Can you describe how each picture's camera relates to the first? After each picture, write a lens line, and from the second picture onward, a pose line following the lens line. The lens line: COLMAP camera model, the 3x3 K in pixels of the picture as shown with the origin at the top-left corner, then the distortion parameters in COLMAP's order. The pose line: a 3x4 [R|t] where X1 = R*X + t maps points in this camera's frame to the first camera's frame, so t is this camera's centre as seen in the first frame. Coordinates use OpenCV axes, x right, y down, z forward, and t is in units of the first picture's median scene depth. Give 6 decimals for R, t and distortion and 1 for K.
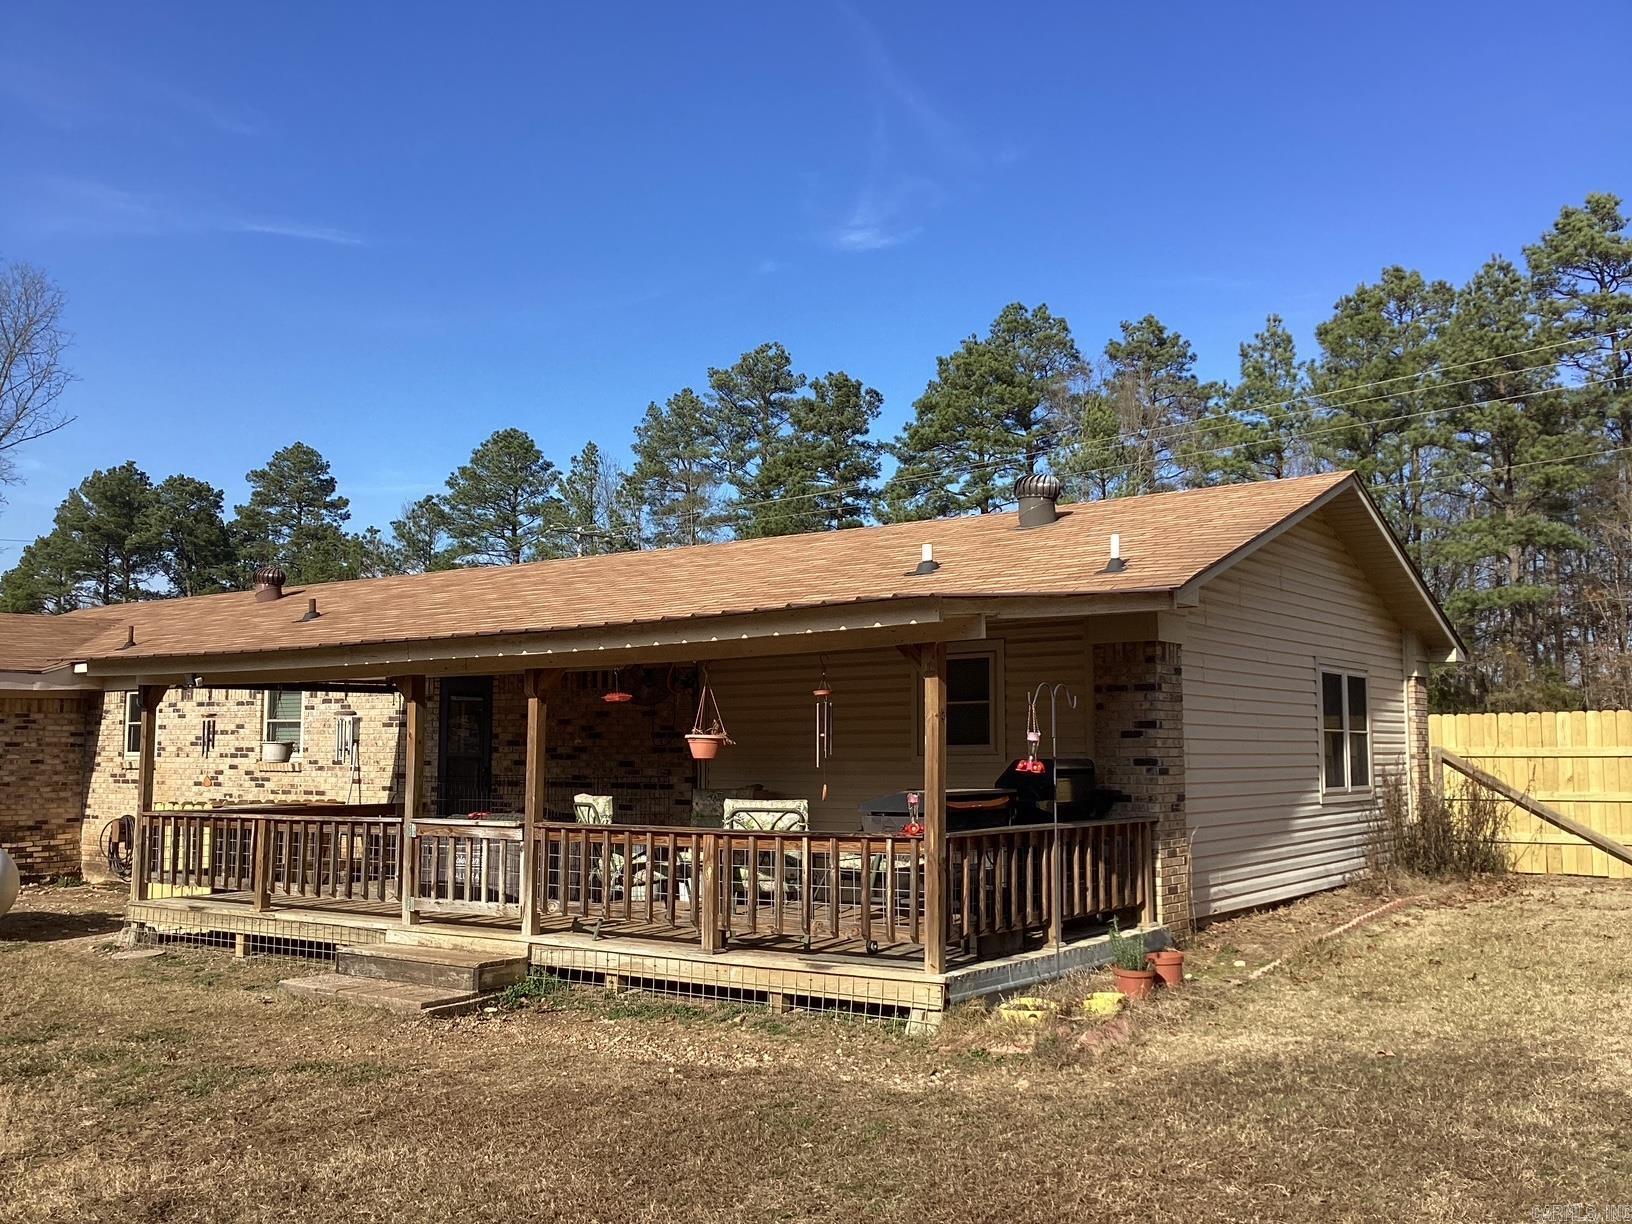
lens RADIAL K [[1468.5, 0, 812.9], [0, 1468.5, 618.6], [0, 0, 1]] dist [0.121767, -0.227576]
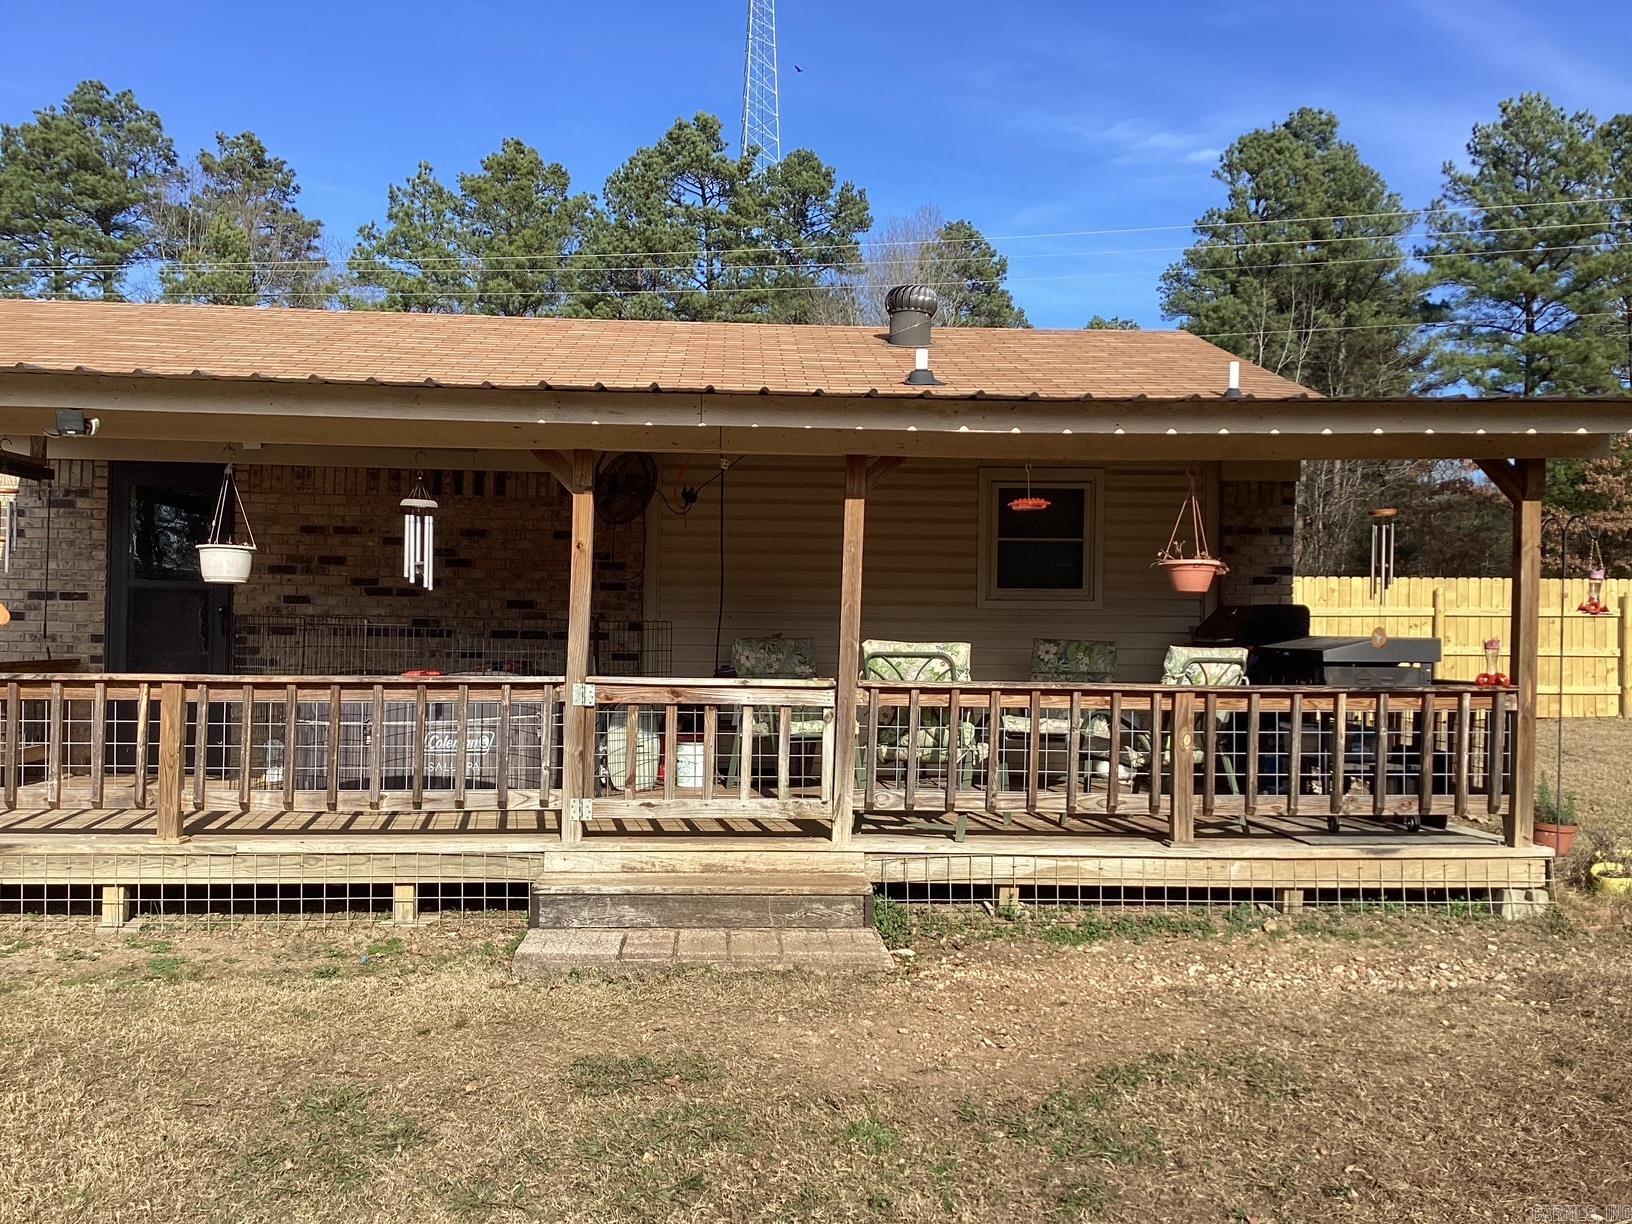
lens RADIAL K [[1469.2, 0, 816.0], [0, 1469.2, 612.0], [0, 0, 1]] dist [0.096322, -0.146840]
pose [[0.776763, 0.018797, 0.629512, -0.334010], [-0.072347, 0.995601, 0.059542, 0.035681], [-0.625624, -0.091793, 0.774706, 0.257208]]
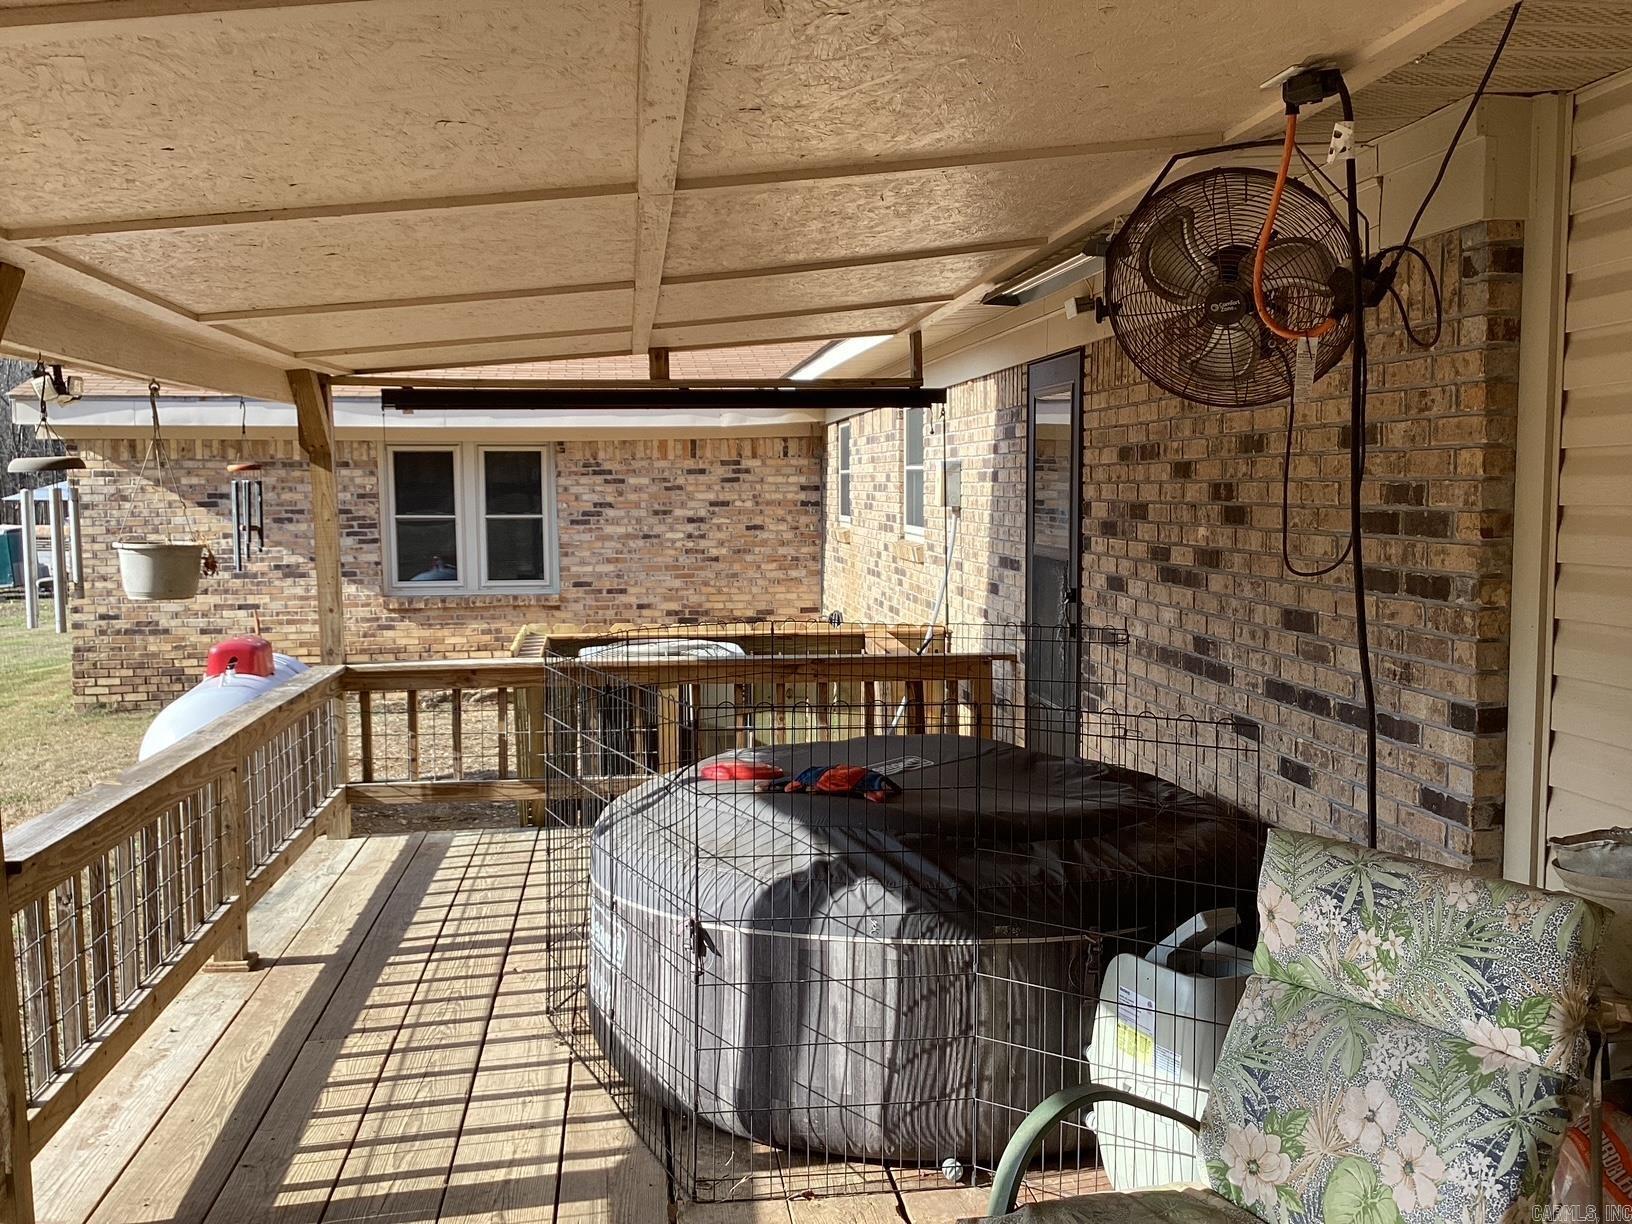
lens RADIAL K [[1468.5, 0, 812.9], [0, 1468.5, 618.6], [0, 0, 1]] dist [0.121767, -0.227576]
pose [[0.683844, 0.060332, -0.727129, 0.010764], [0.071207, 0.986300, 0.148804, 0.035870], [0.726145, -0.153536, 0.670179, 0.535122]]
